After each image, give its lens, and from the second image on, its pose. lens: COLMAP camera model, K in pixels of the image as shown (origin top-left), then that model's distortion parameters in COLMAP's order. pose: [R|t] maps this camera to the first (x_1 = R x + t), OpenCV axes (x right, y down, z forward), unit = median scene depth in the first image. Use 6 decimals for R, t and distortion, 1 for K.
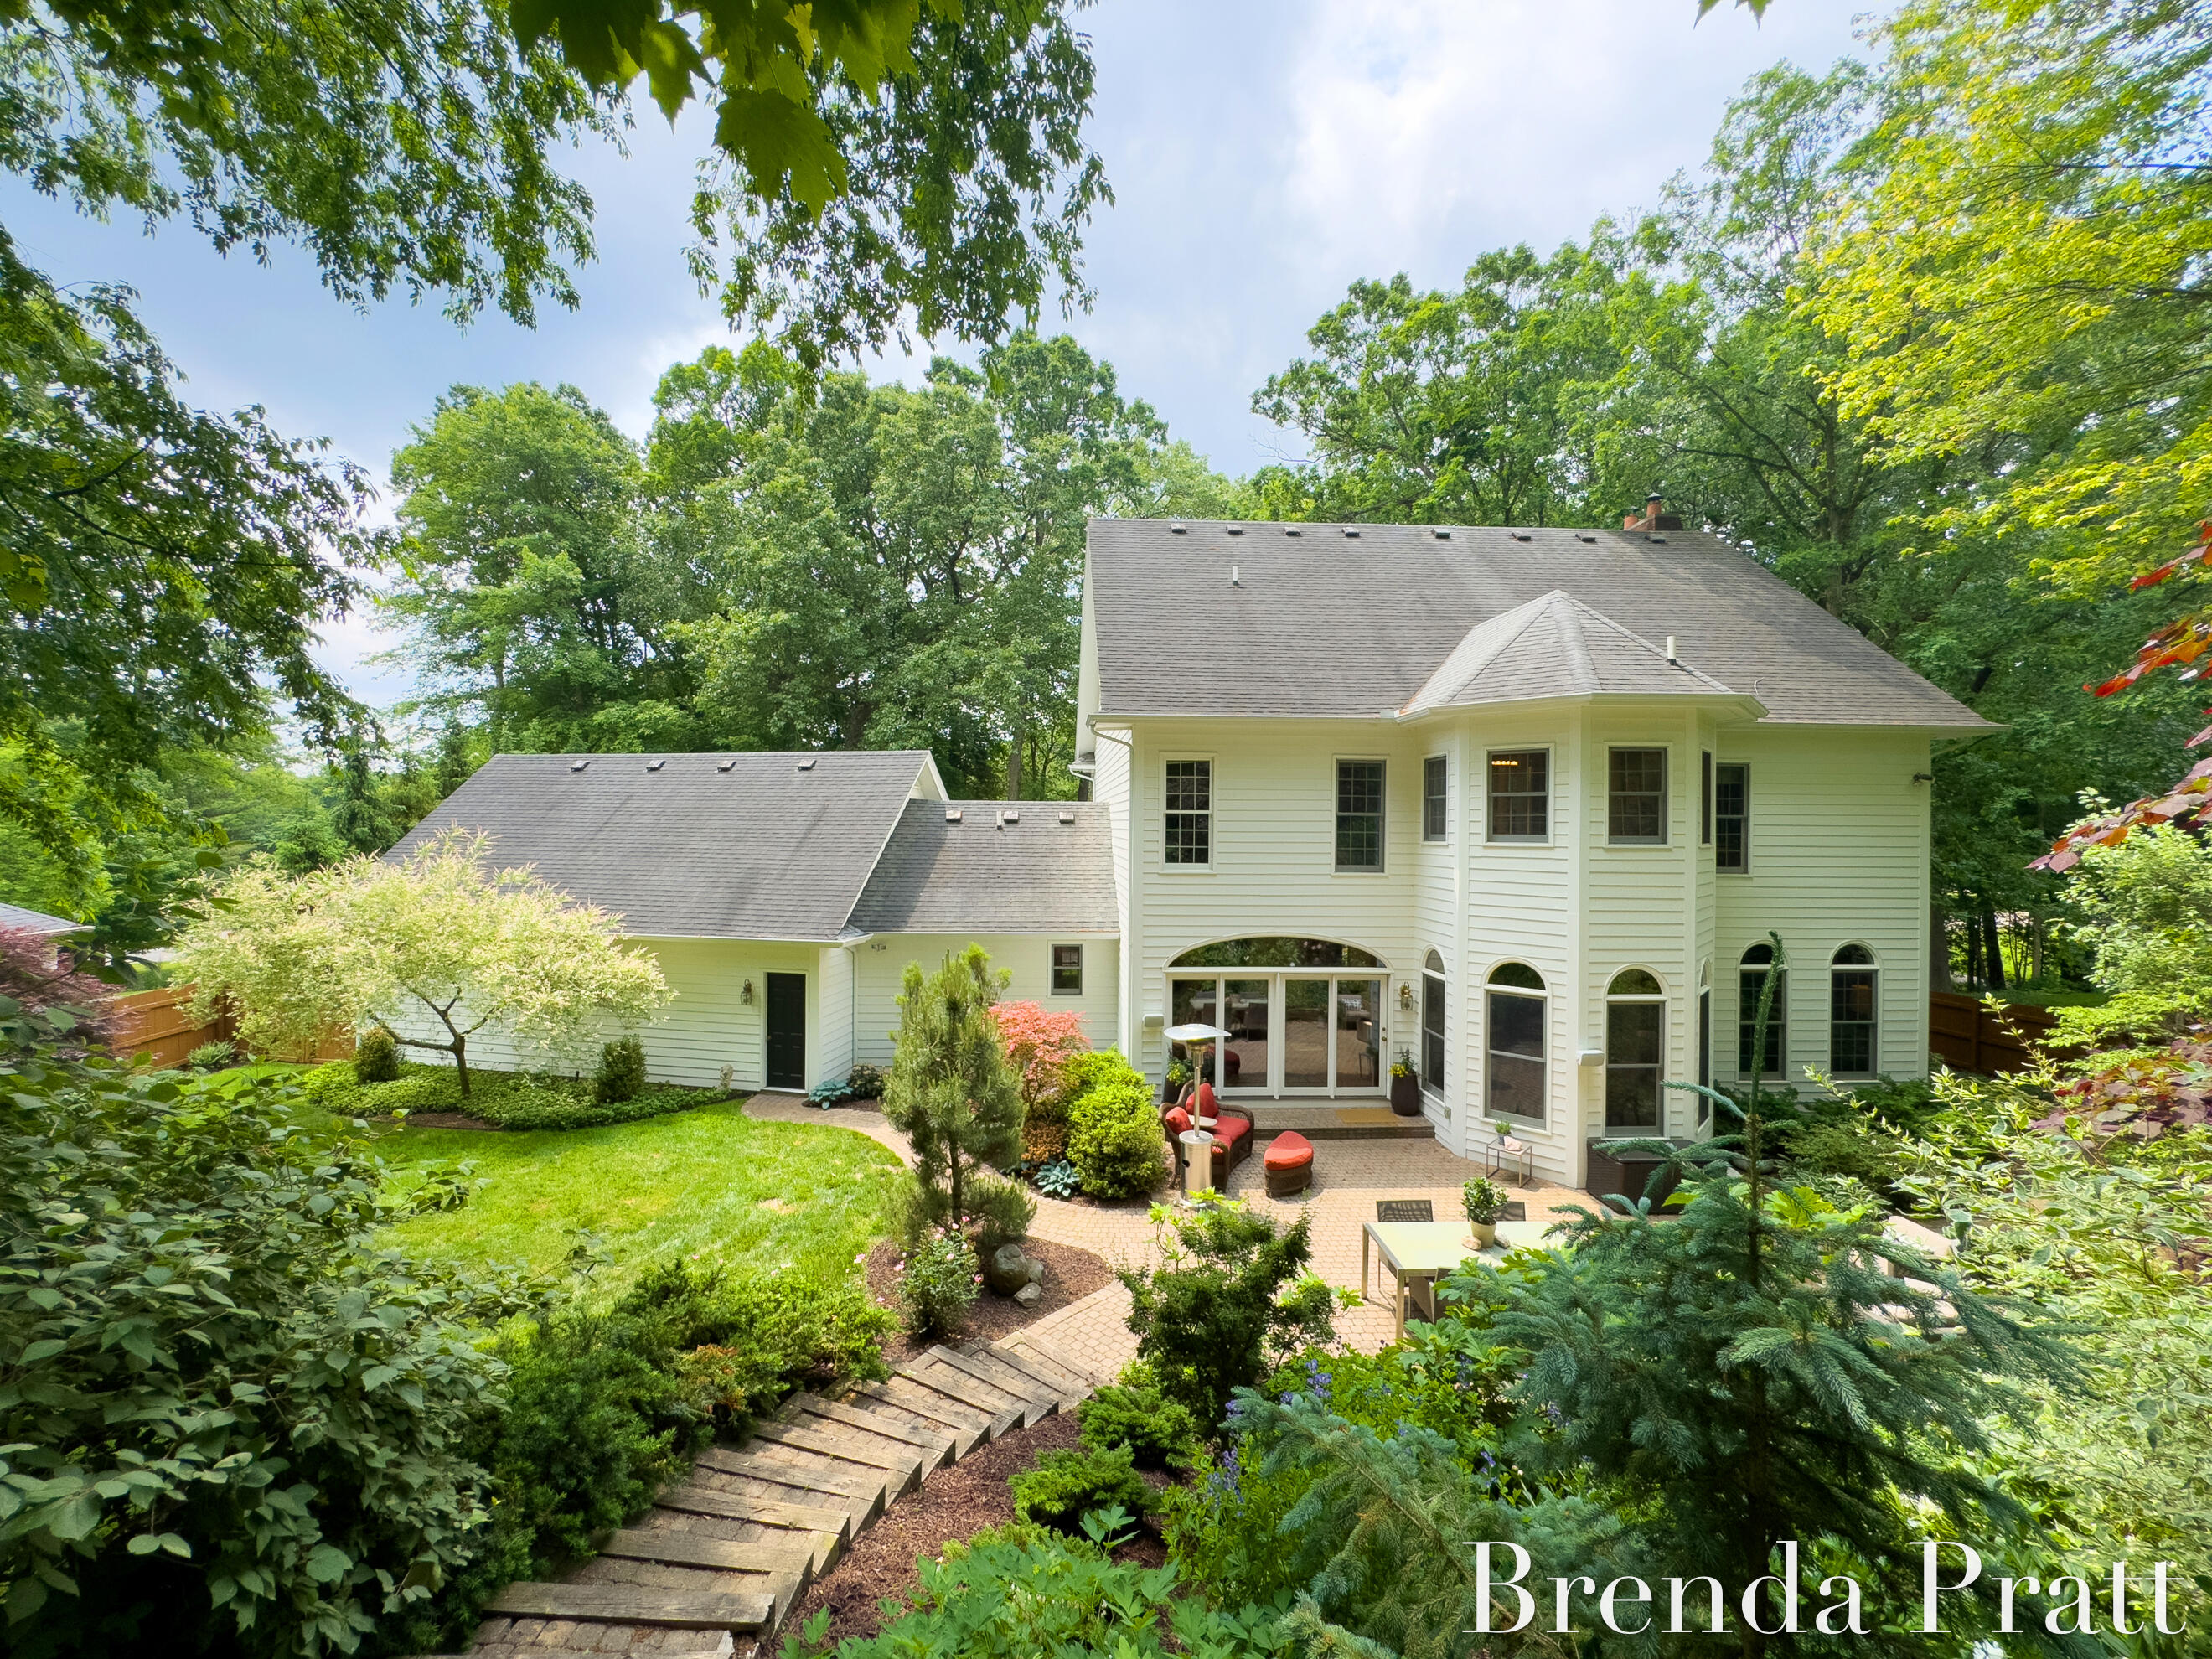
lens RADIAL K [[910.6, 0, 1106.0], [0, 910.6, 829.5], [0, 0, 1]] dist [-0.000010, -0.000072]
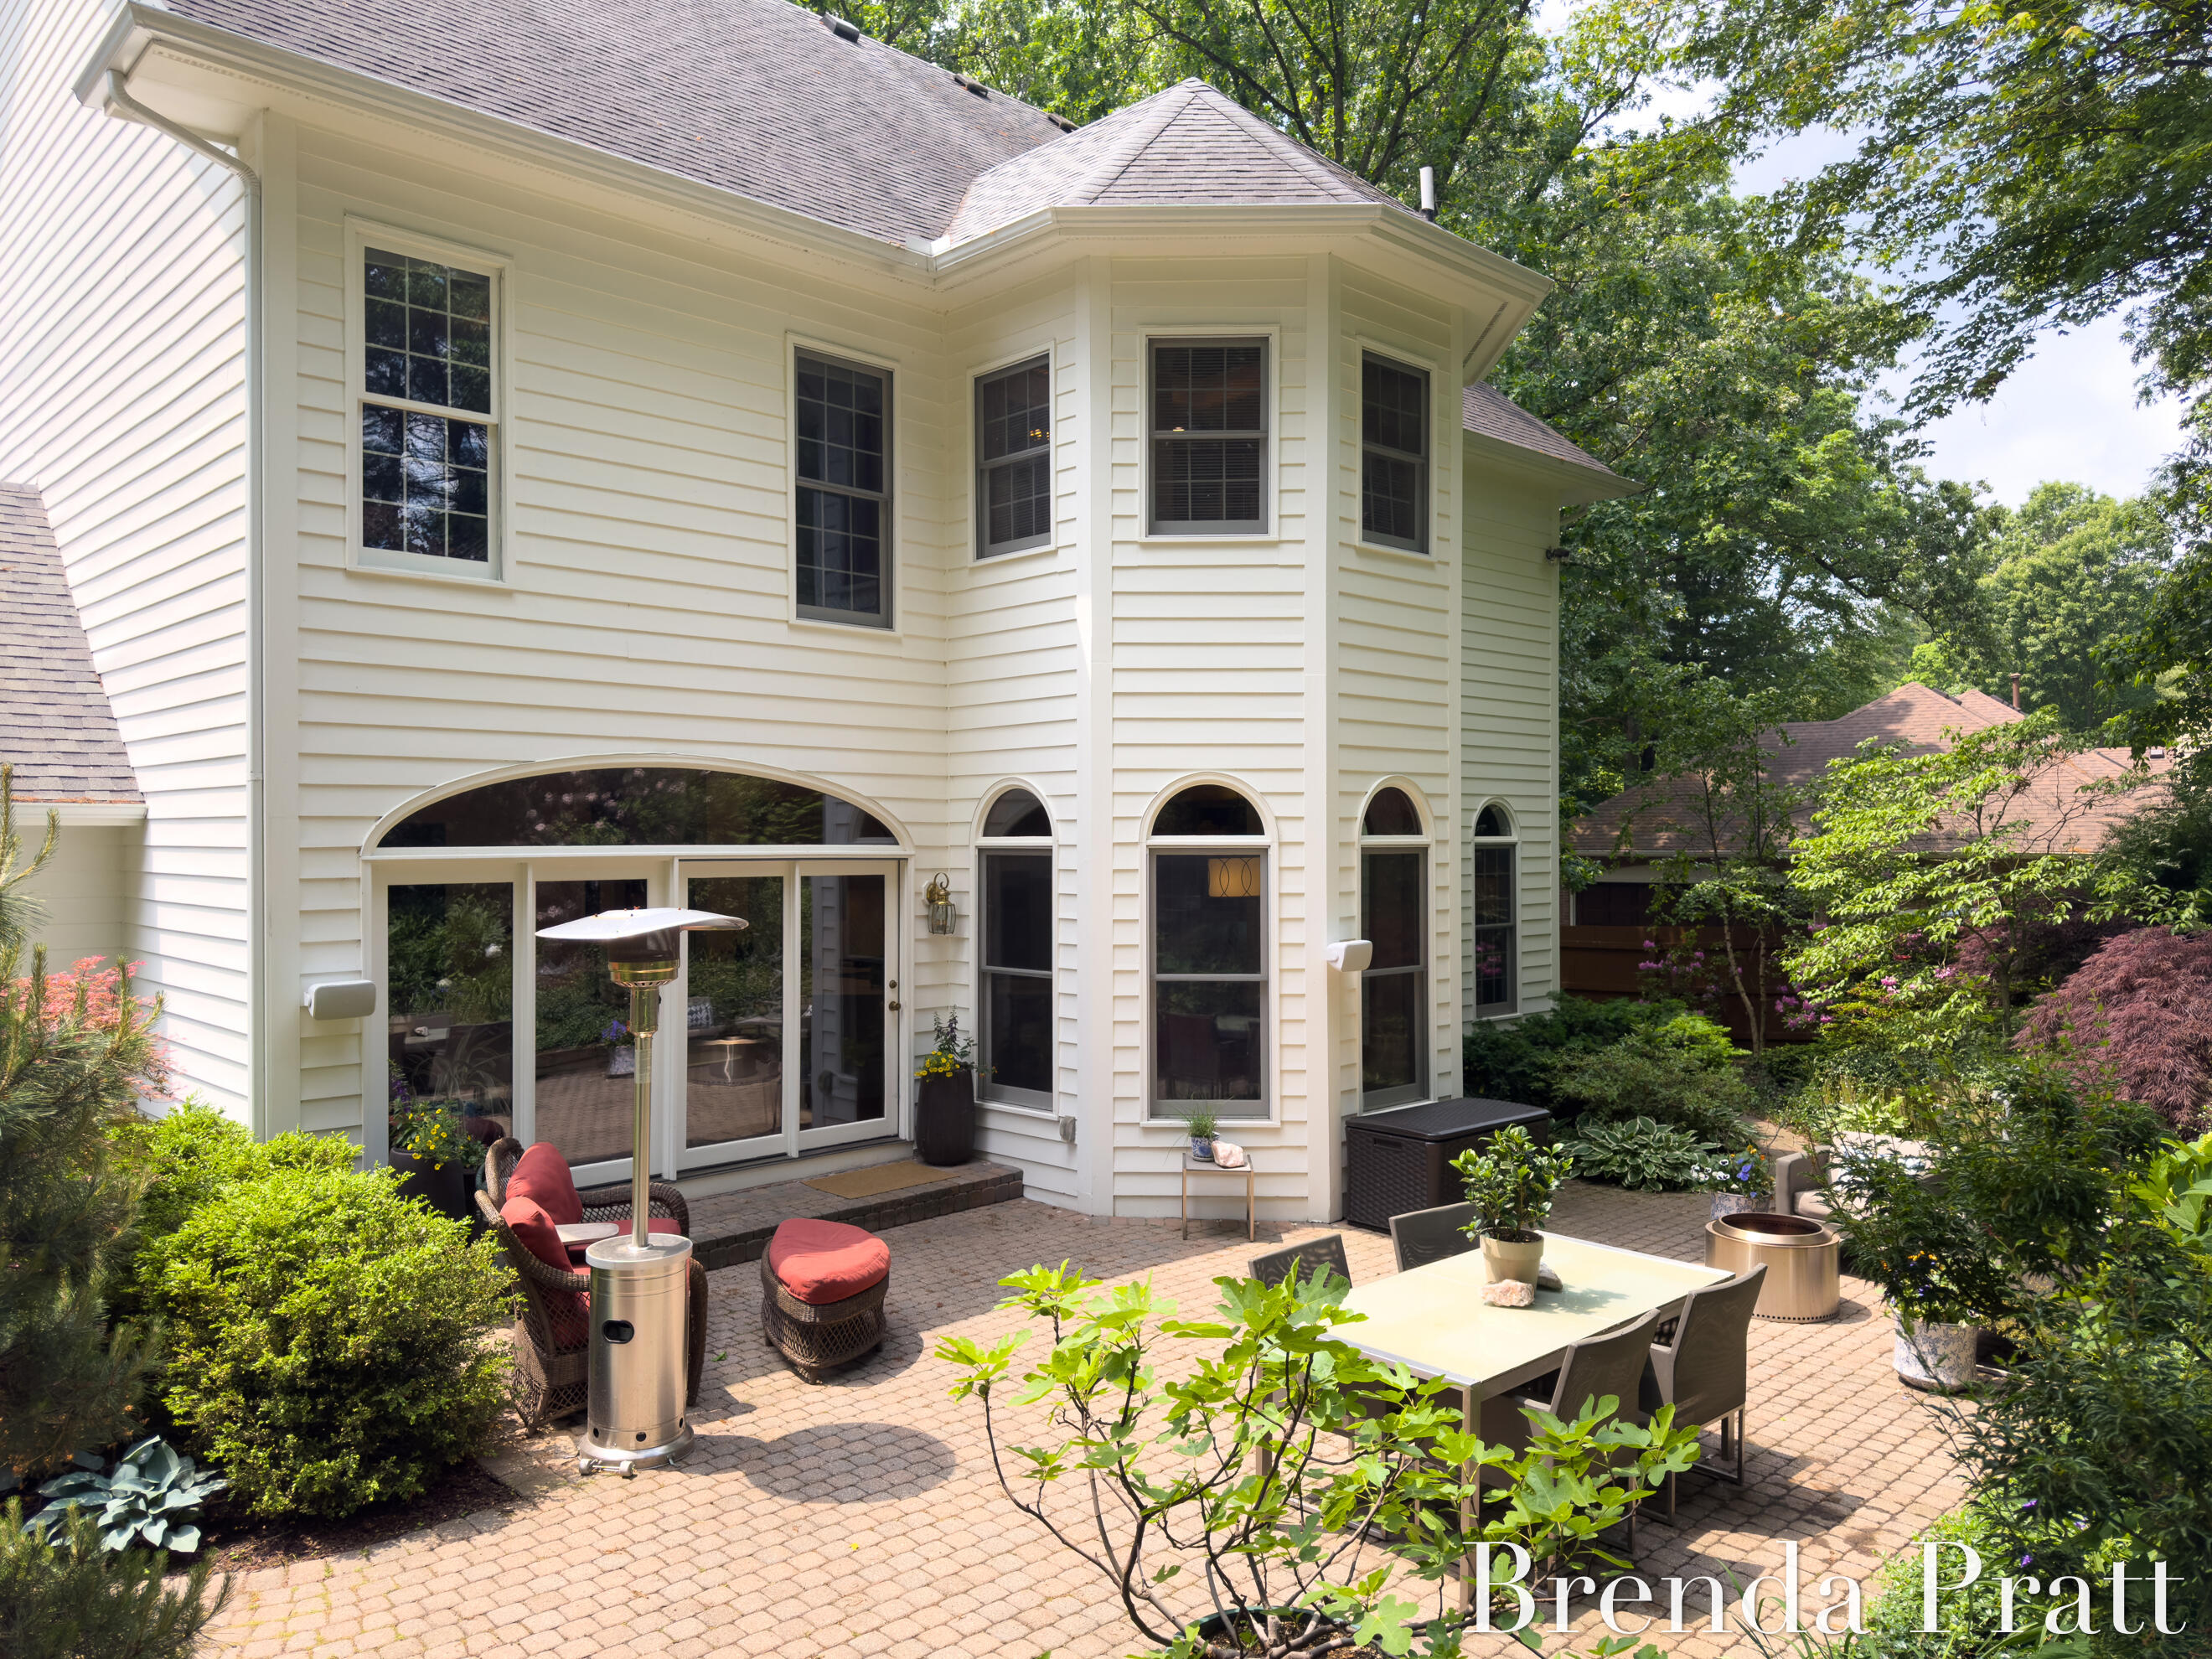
lens RADIAL K [[1551.7, 0, 1106.0], [0, 1551.7, 829.5], [0, 0, 1]] dist [0.087487, -0.105503]
pose [[0.751024, -0.007633, 0.660231, -0.128719], [0.019134, 0.999765, -0.010207, 0.167358], [-0.659998, 0.020299, 0.750993, 0.391489]]
